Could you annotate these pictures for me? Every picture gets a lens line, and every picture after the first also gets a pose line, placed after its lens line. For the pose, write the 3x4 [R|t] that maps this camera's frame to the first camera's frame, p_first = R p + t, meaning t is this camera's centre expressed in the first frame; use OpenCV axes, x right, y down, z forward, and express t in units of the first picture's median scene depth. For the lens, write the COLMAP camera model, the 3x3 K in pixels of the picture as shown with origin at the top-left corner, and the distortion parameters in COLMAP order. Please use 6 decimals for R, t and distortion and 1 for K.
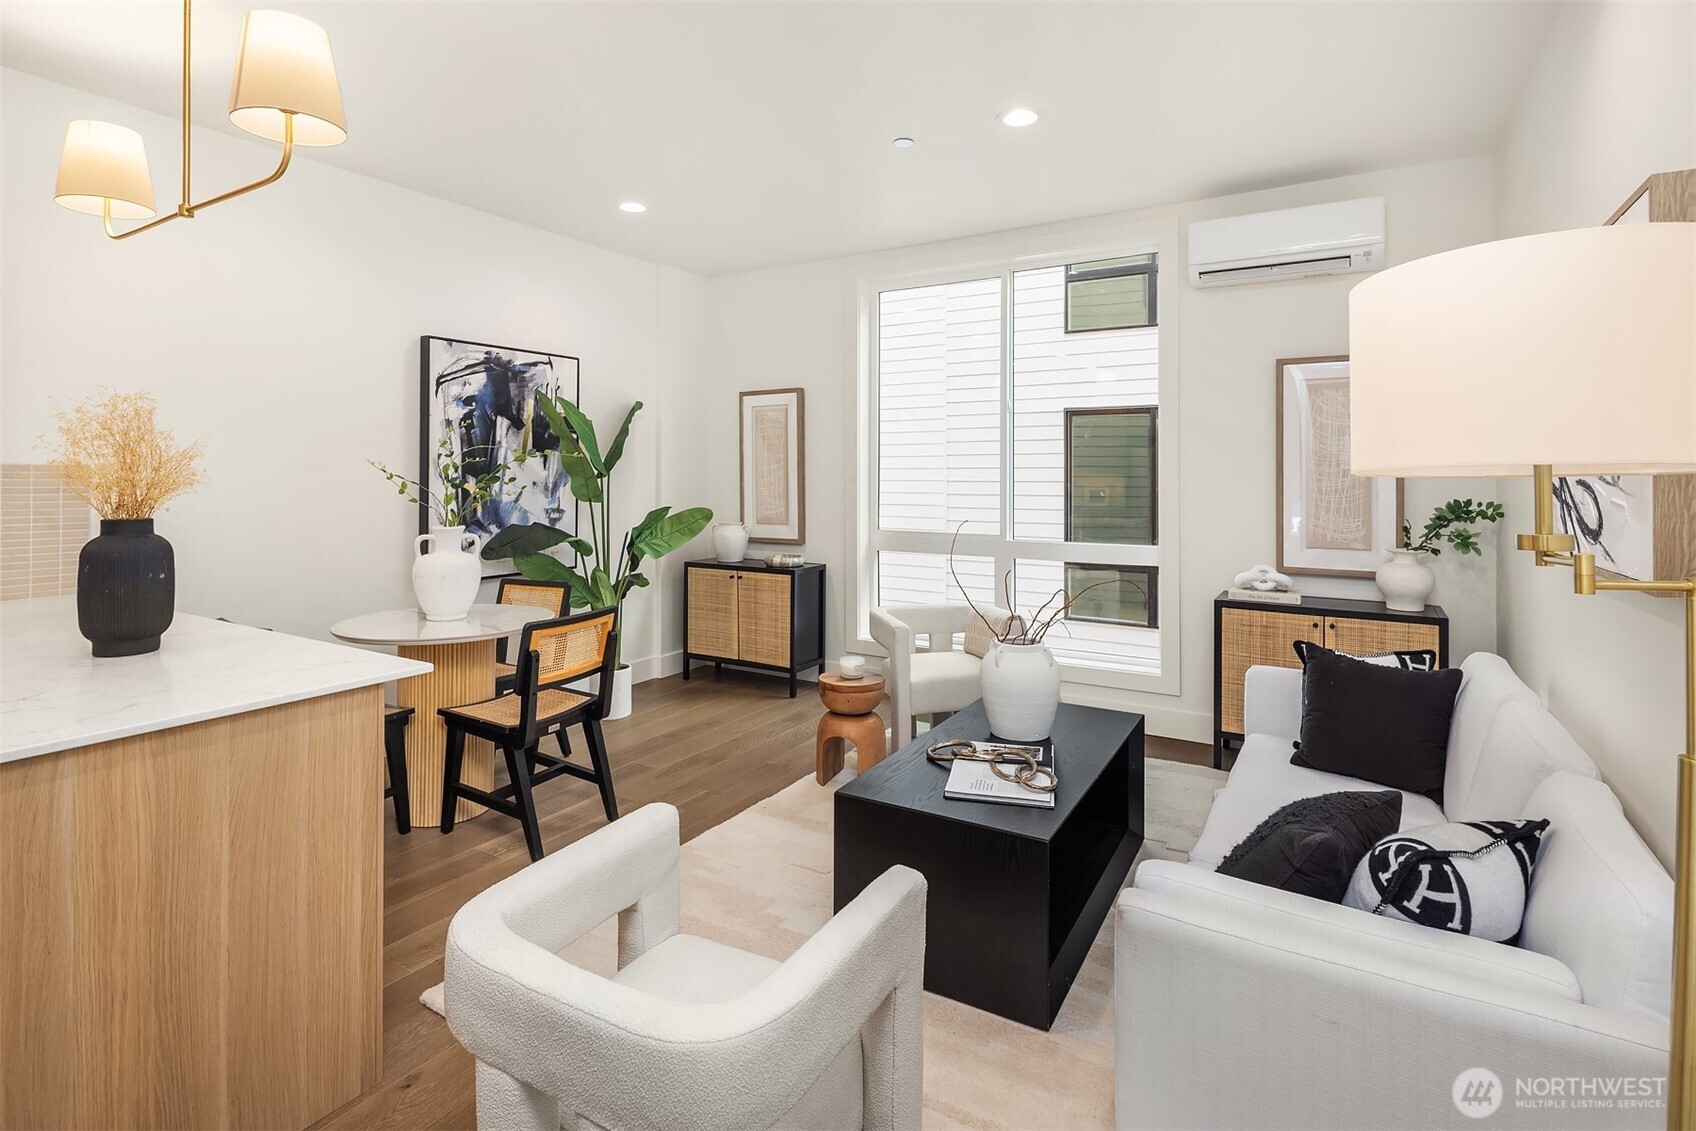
lens RADIAL K [[827.1, 0, 845.7], [0, 827.1, 473.1], [0, 0, 1]] dist [0.003342, -0.004744]
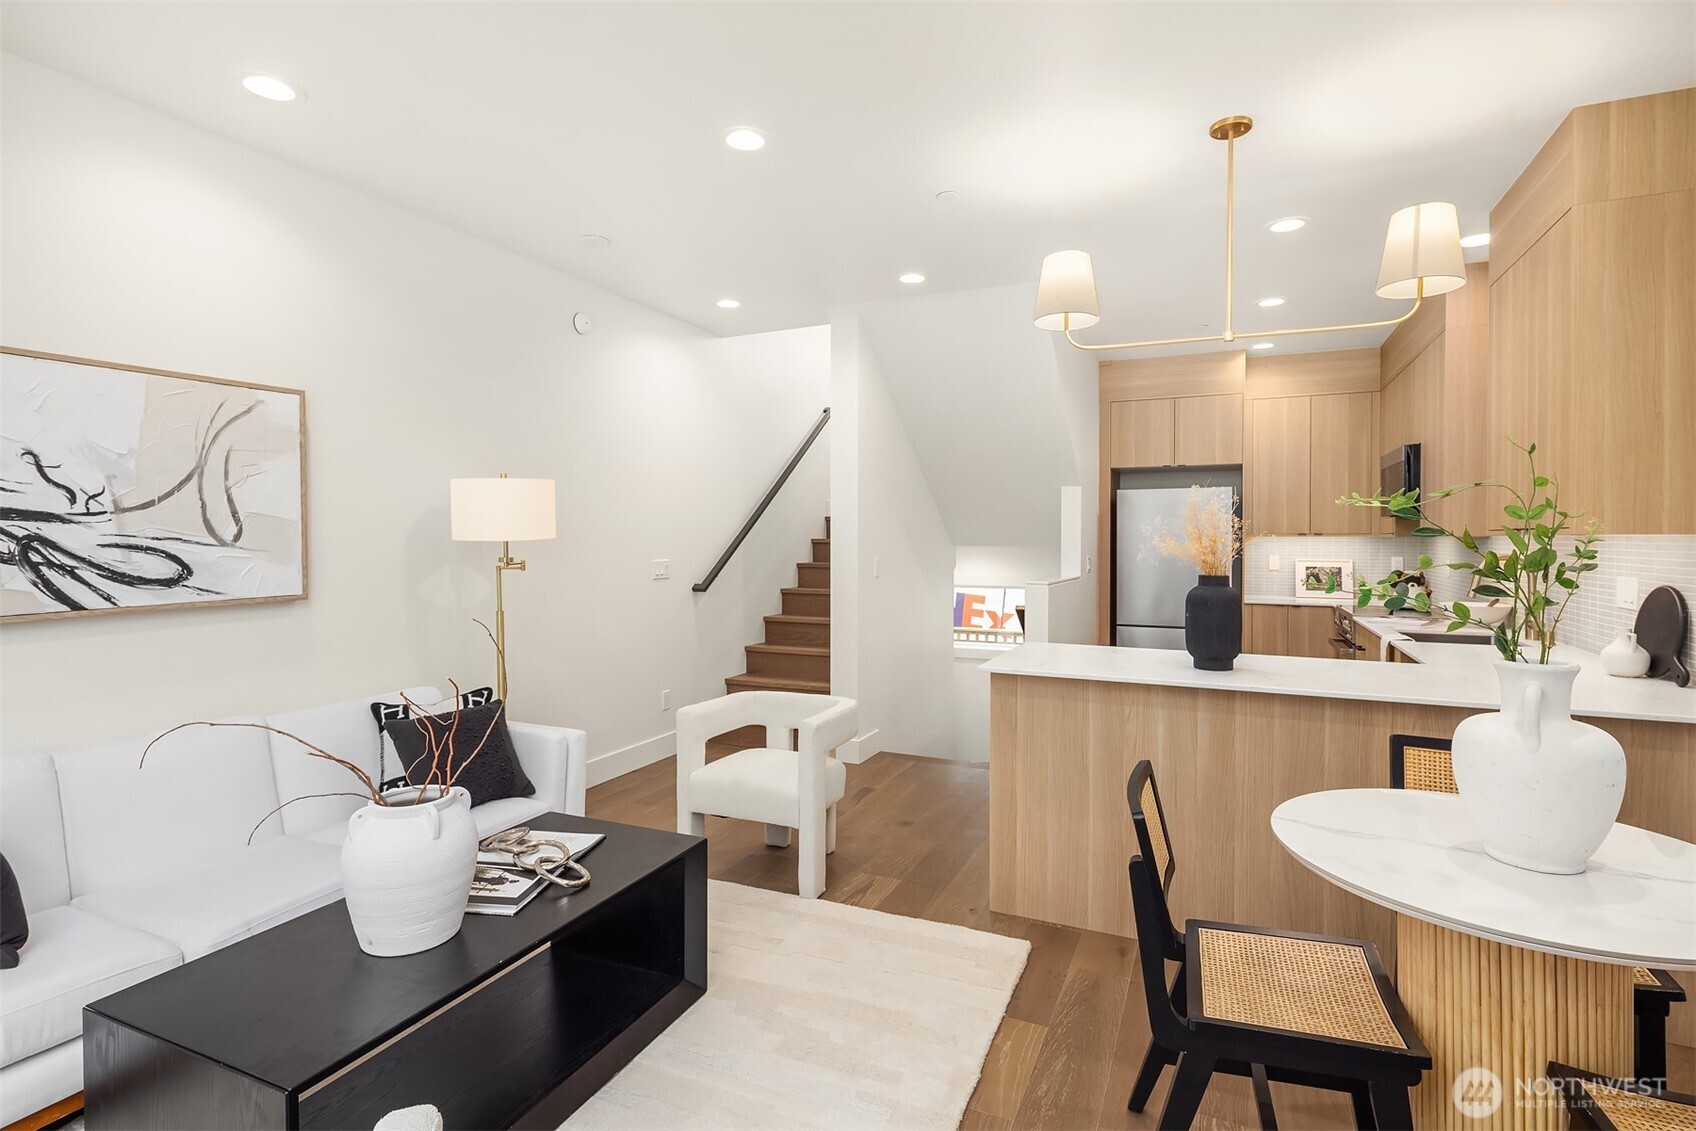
lens RADIAL K [[827.1, 0, 841.2], [0, 827.1, 558.0], [0, 0, 1]] dist [0.003342, -0.004744]
pose [[-0.994392, -0.002574, -0.105722, -0.041938], [-0.005074, 0.999714, 0.023391, -0.002222], [0.105631, 0.023797, -0.994121, 1.130244]]
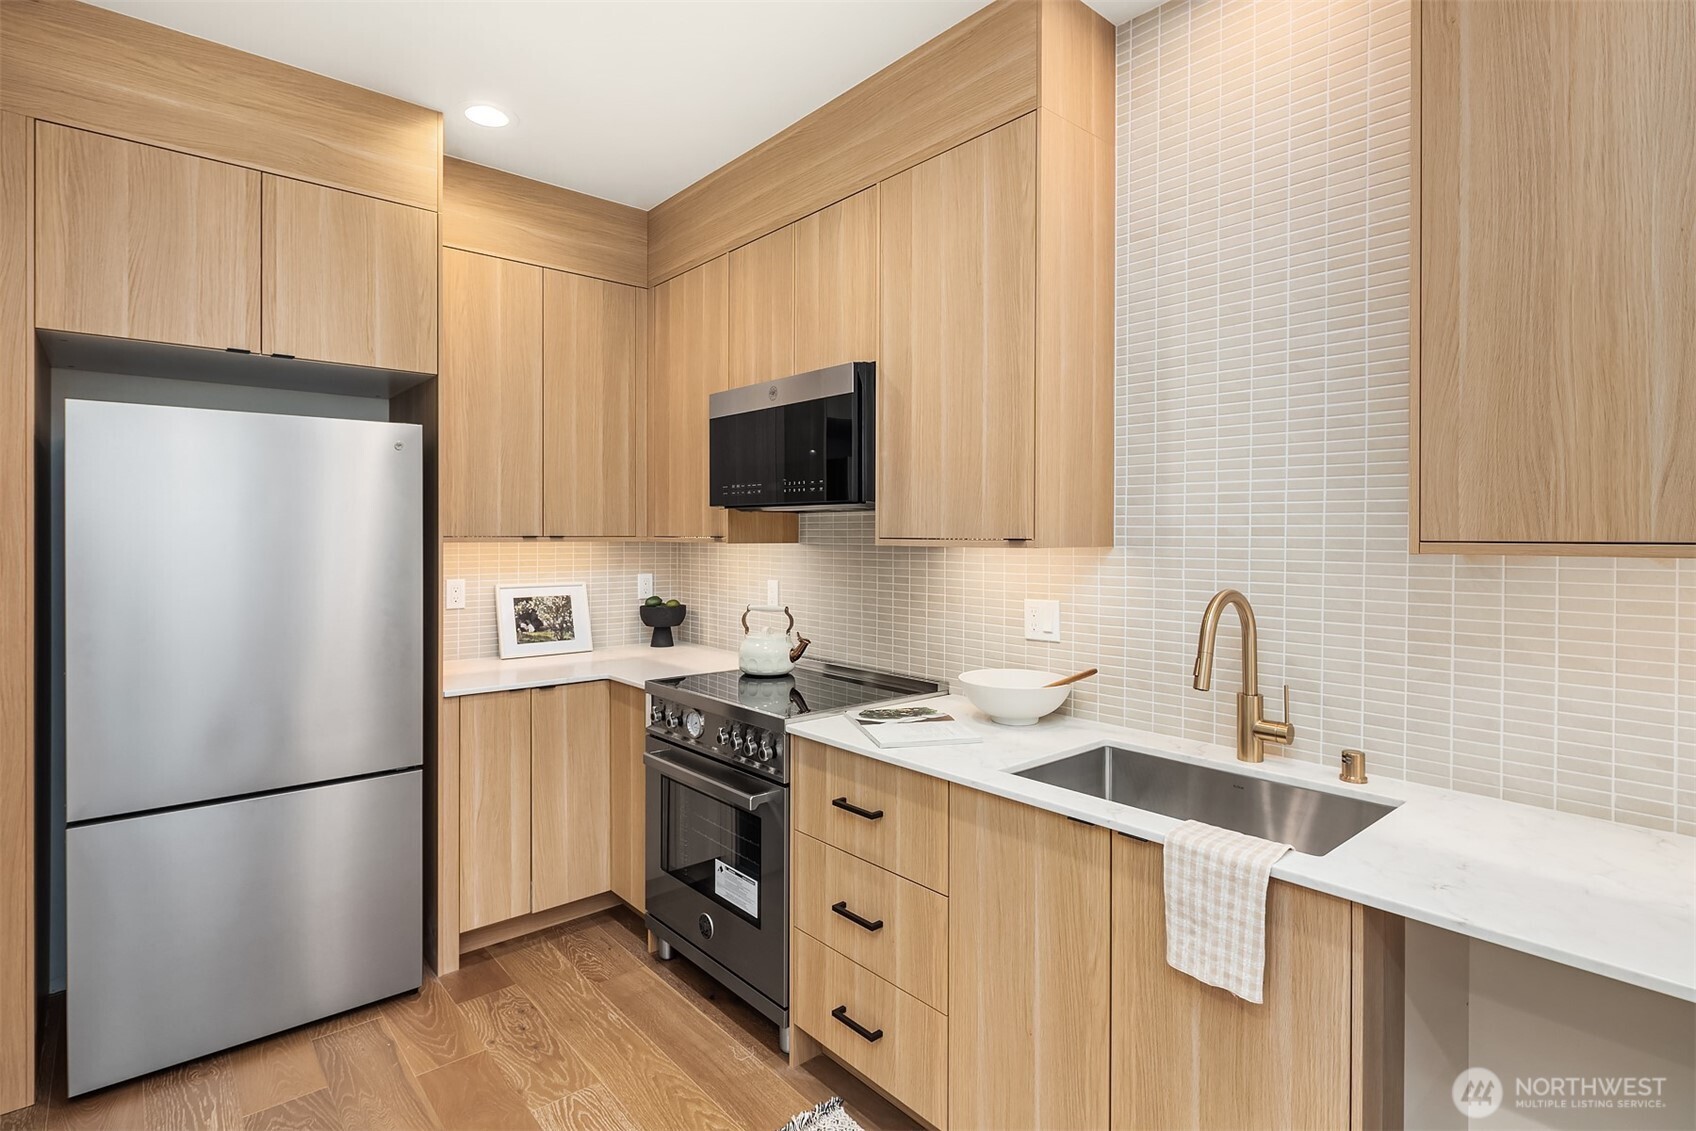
lens RADIAL K [[827.1, 0, 837.7], [0, 827.1, 540.4], [0, 0, 1]] dist [0.003342, -0.004744]
pose [[-0.303193, 0.004471, -0.952919, -0.381578], [-0.000945, 0.999987, 0.004993, -0.015513], [0.952929, 0.002415, -0.303185, 0.260323]]
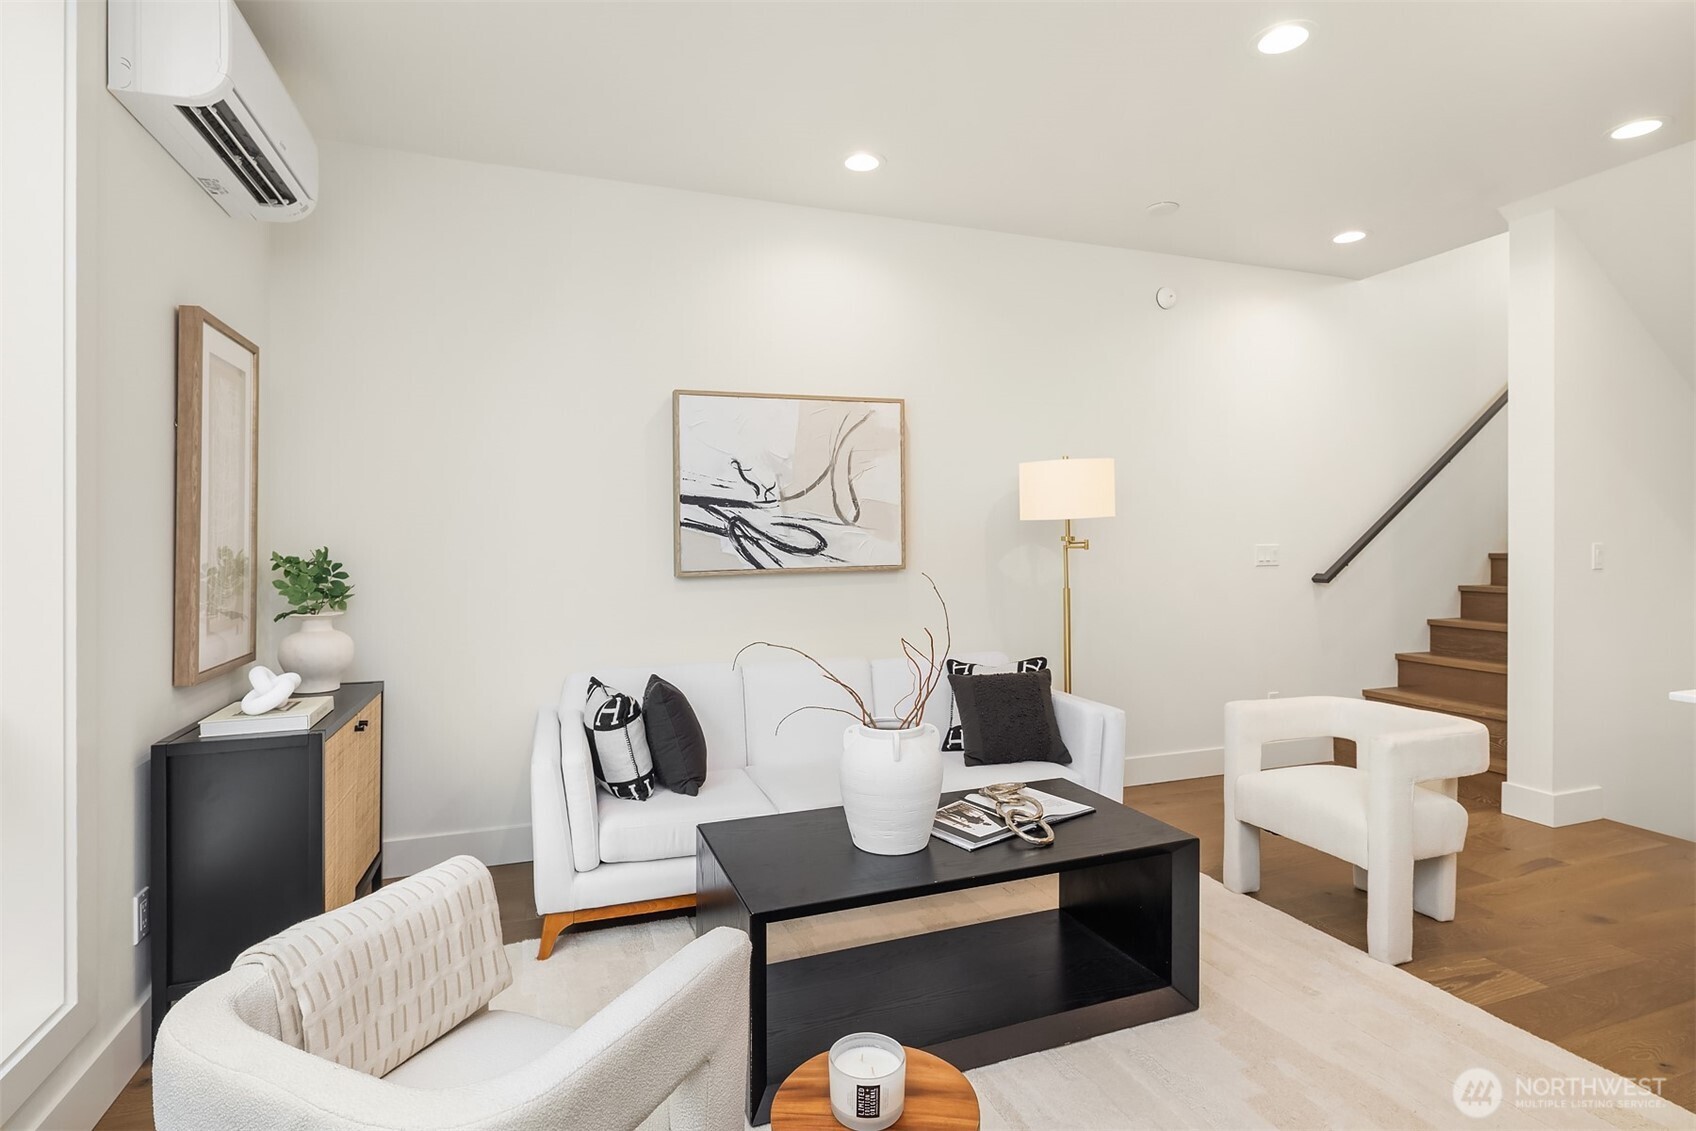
lens RADIAL K [[827.1, 0, 834.7], [0, 827.1, 553.7], [0, 0, 1]] dist [0.003342, -0.004744]
pose [[-0.767621, -0.012901, 0.640774, -0.166011], [0.001539, 0.999757, 0.021972, 0.017304], [-0.640902, 0.017853, -0.767415, 1.091897]]
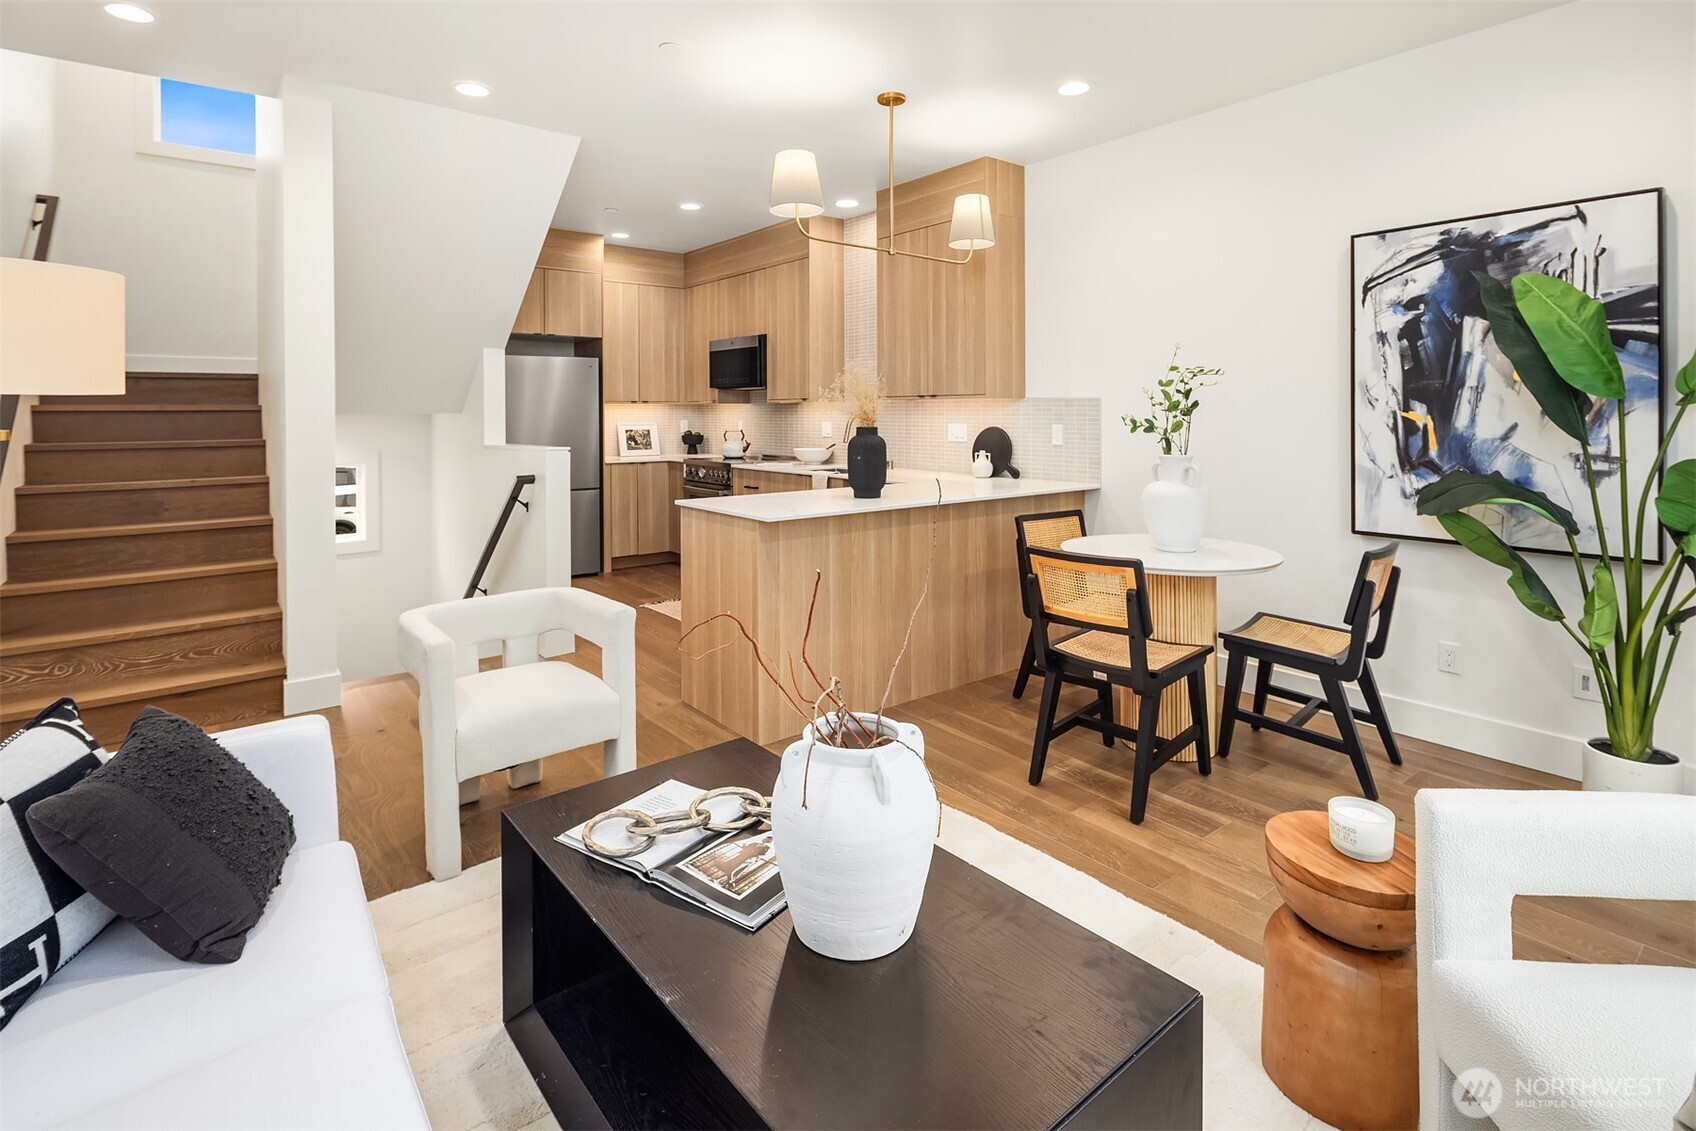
lens RADIAL K [[827.1, 0, 852.3], [0, 827.1, 430.5], [0, 0, 1]] dist [0.003342, -0.004744]
pose [[-0.340623, 0.019372, -0.940000, 0.442351], [0.003591, 0.999807, 0.019303, 0.013205], [0.940193, 0.003200, -0.340627, 0.774717]]
